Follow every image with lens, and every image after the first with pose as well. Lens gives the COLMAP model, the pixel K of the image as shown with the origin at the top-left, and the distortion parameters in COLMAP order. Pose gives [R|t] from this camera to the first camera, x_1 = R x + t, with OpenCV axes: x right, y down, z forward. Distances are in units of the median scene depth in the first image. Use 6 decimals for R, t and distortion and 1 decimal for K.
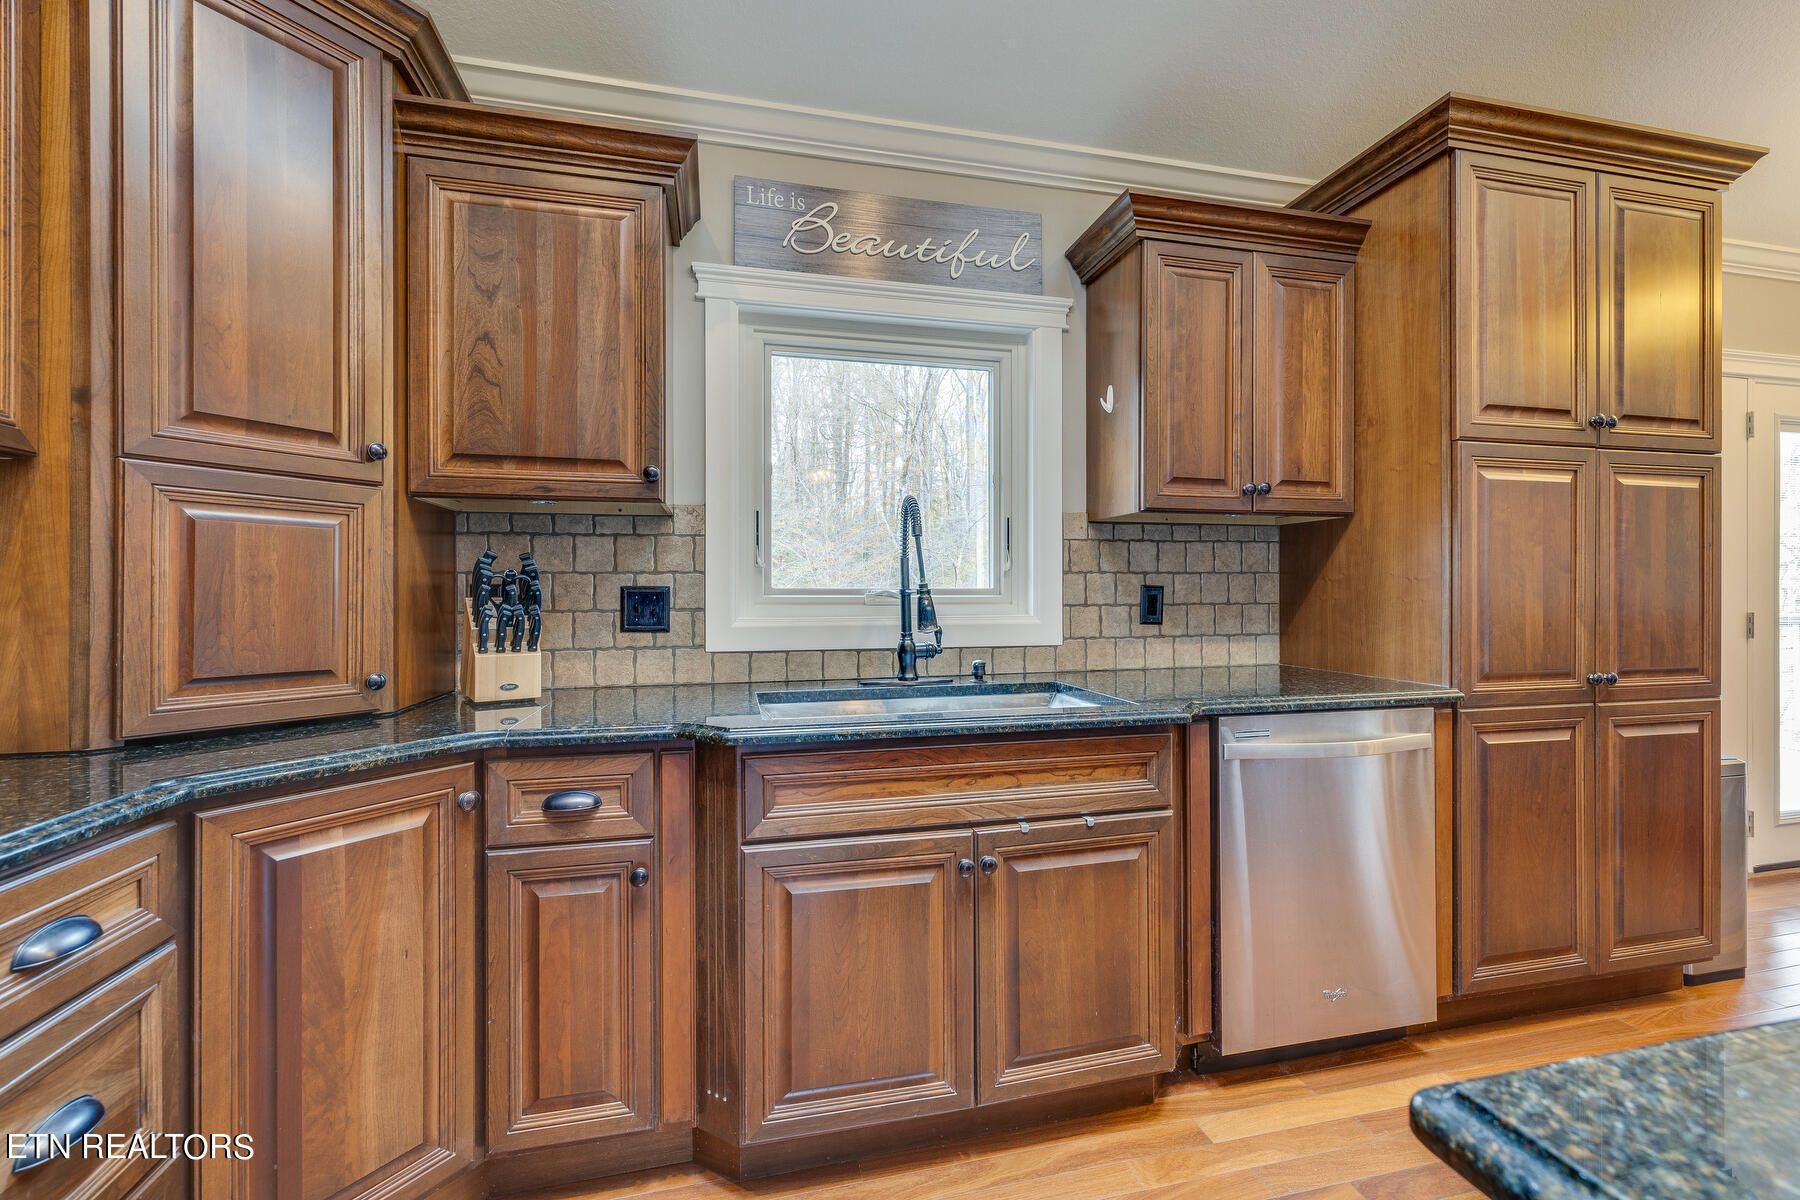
lens RADIAL K [[758.0, 0, 905.0], [0, 758.0, 594.4], [0, 0, 1]] dist [0.001214, -0.000063]
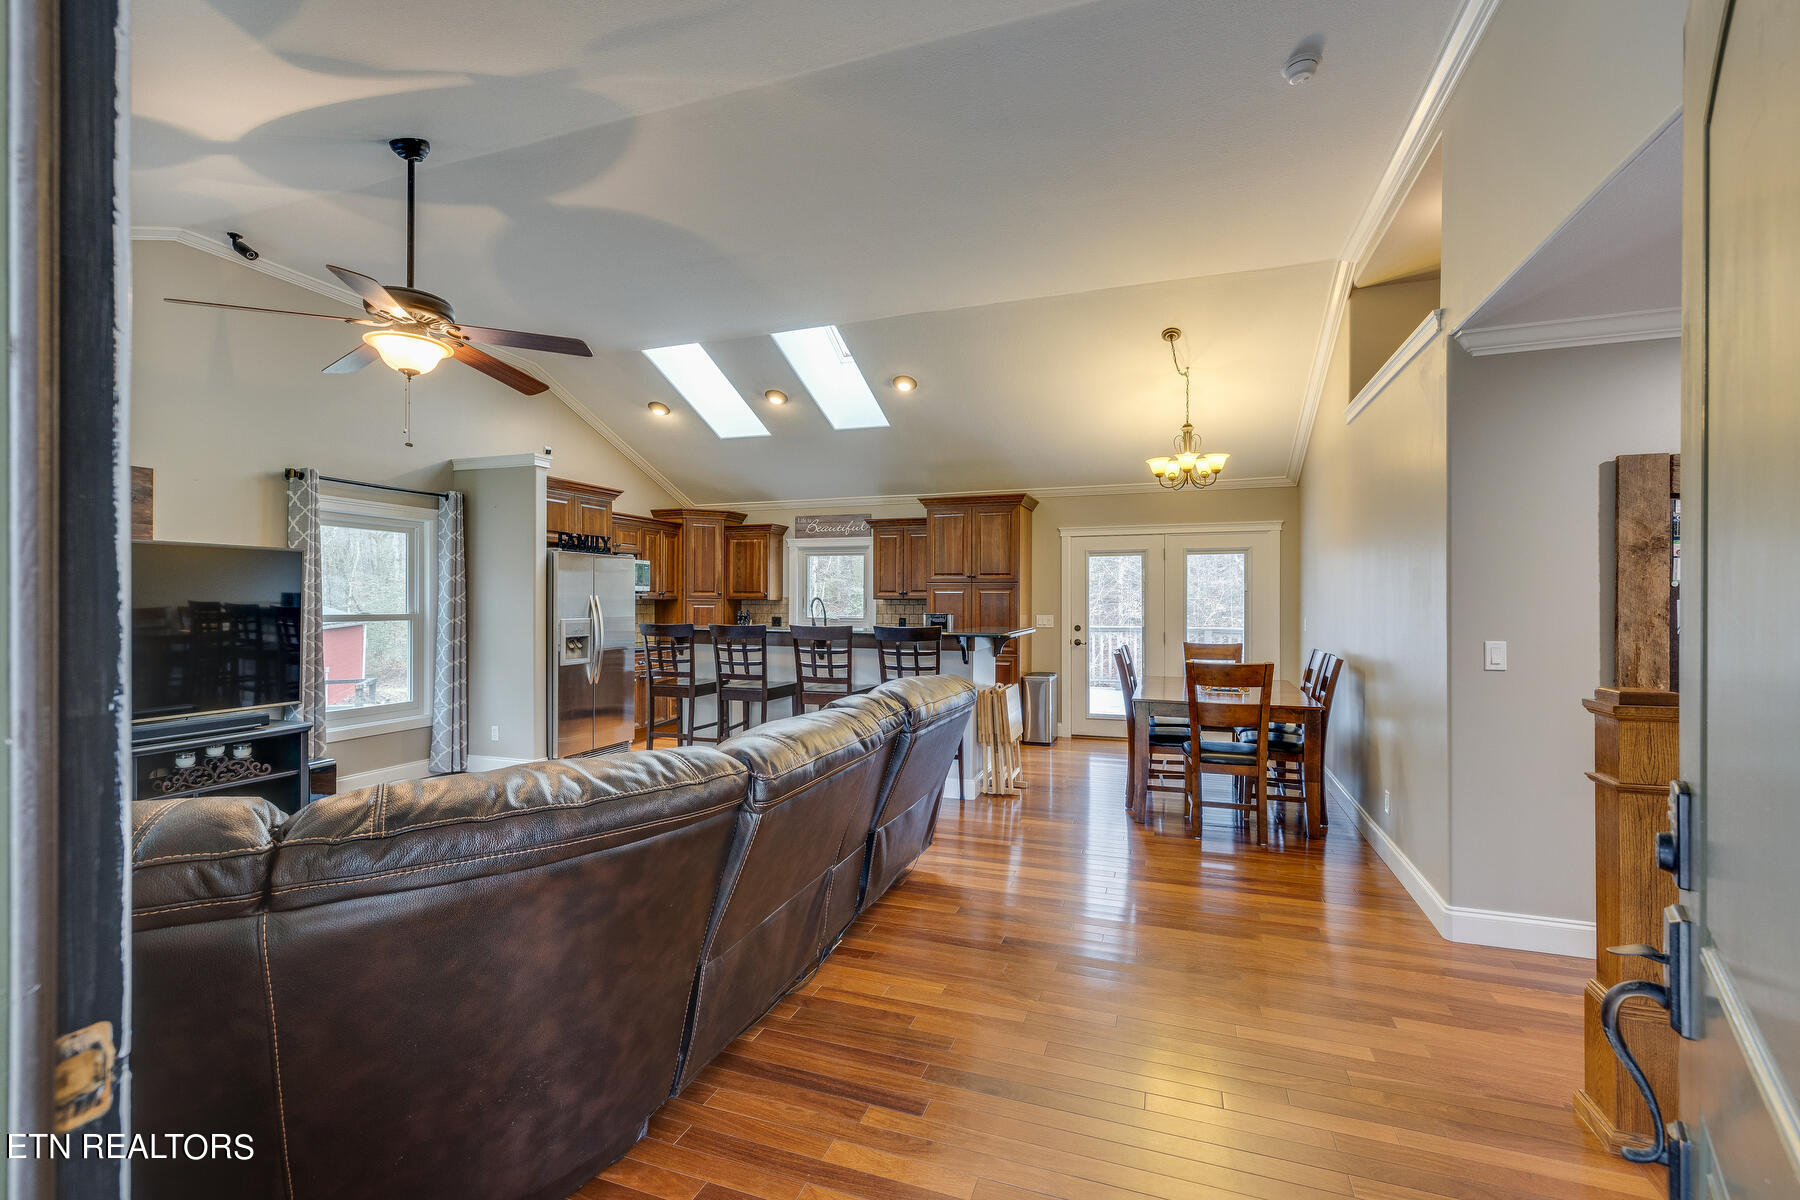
lens RADIAL K [[758.0, 0, 905.0], [0, 758.0, 594.4], [0, 0, 1]] dist [0.001214, -0.000063]
pose [[0.841847, 0.001239, -0.539716, 2.999626], [-0.005855, 0.999959, -0.006837, -0.130418], [0.539685, 0.008916, 0.841820, -2.563855]]
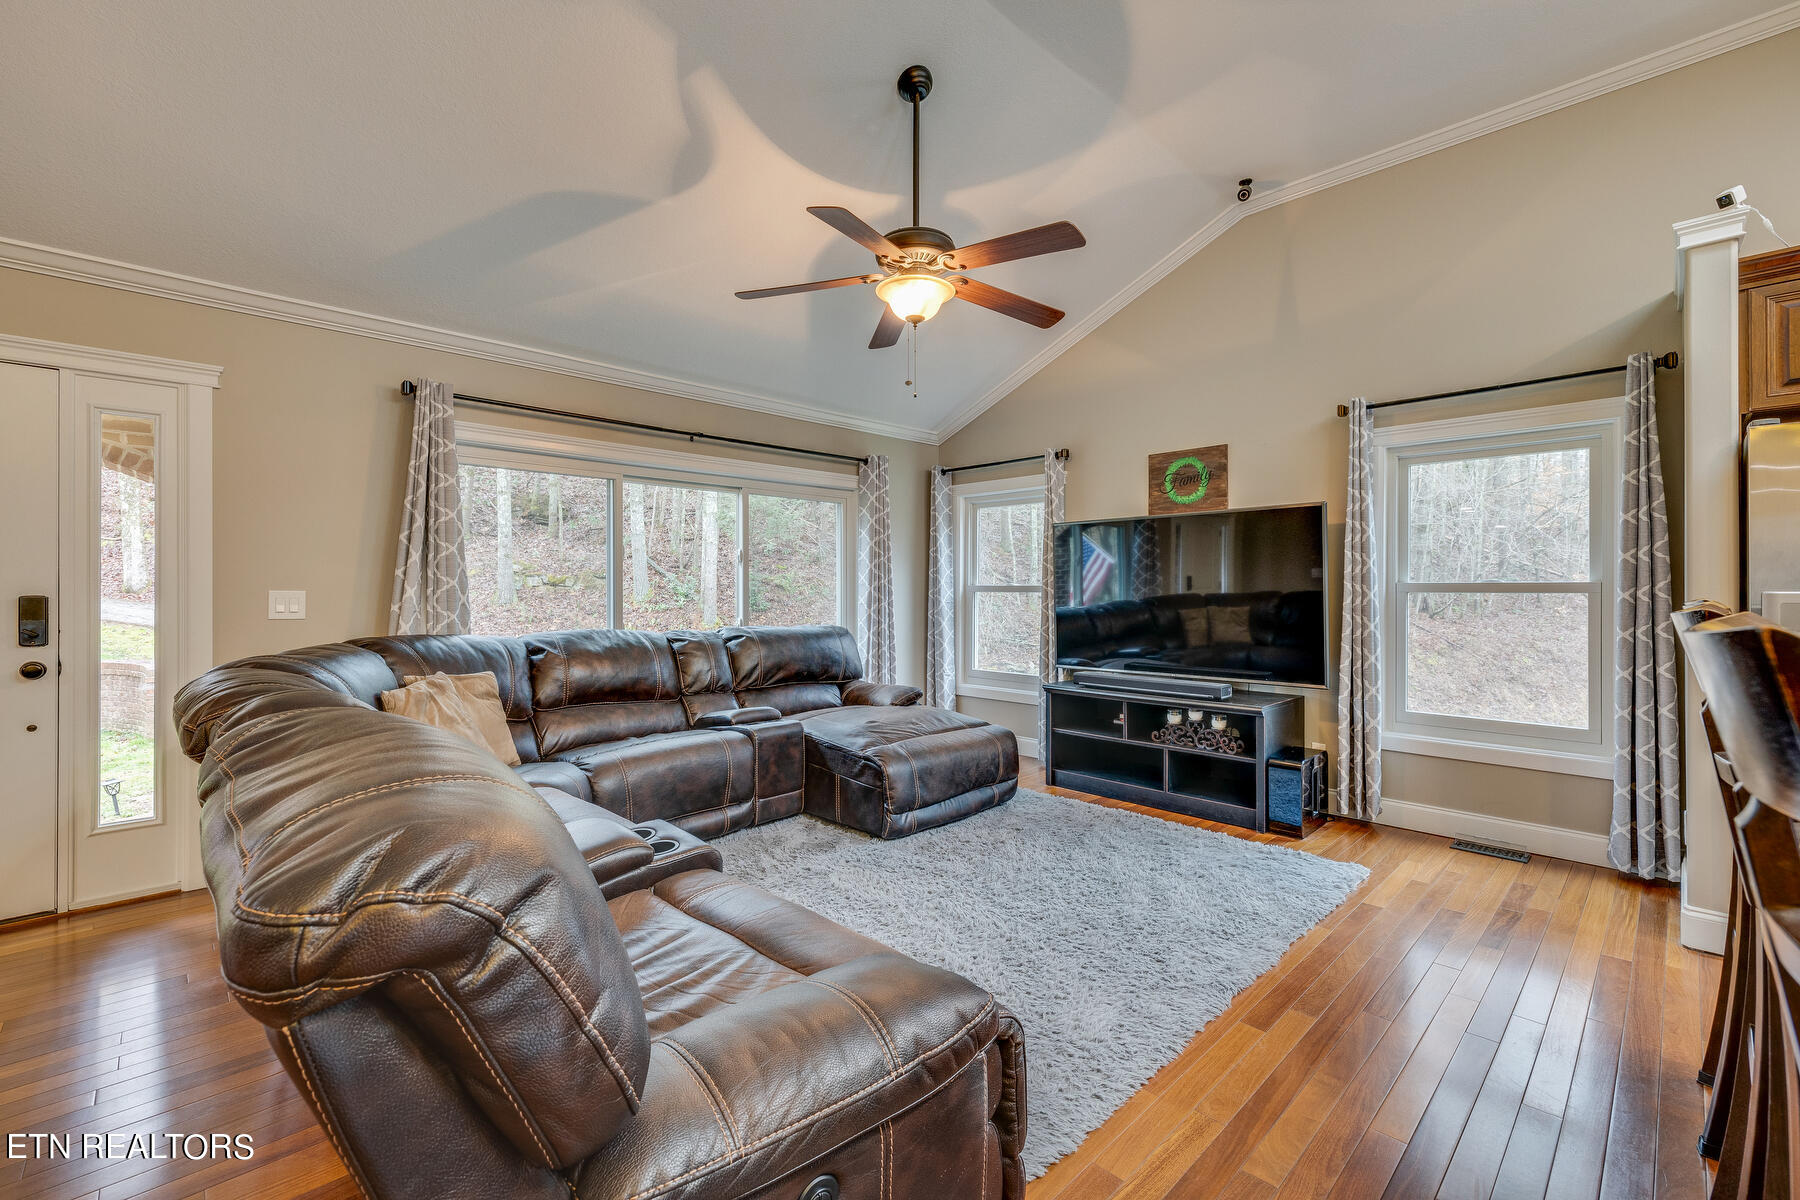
lens RADIAL K [[758.0, 0, 905.0], [0, 758.0, 594.4], [0, 0, 1]] dist [0.001214, -0.000063]
pose [[-0.858105, 0.007015, -0.513426, 1.921380], [0.003868, 0.999967, 0.007198, -0.046846], [0.513459, 0.004191, -0.858104, -0.151307]]
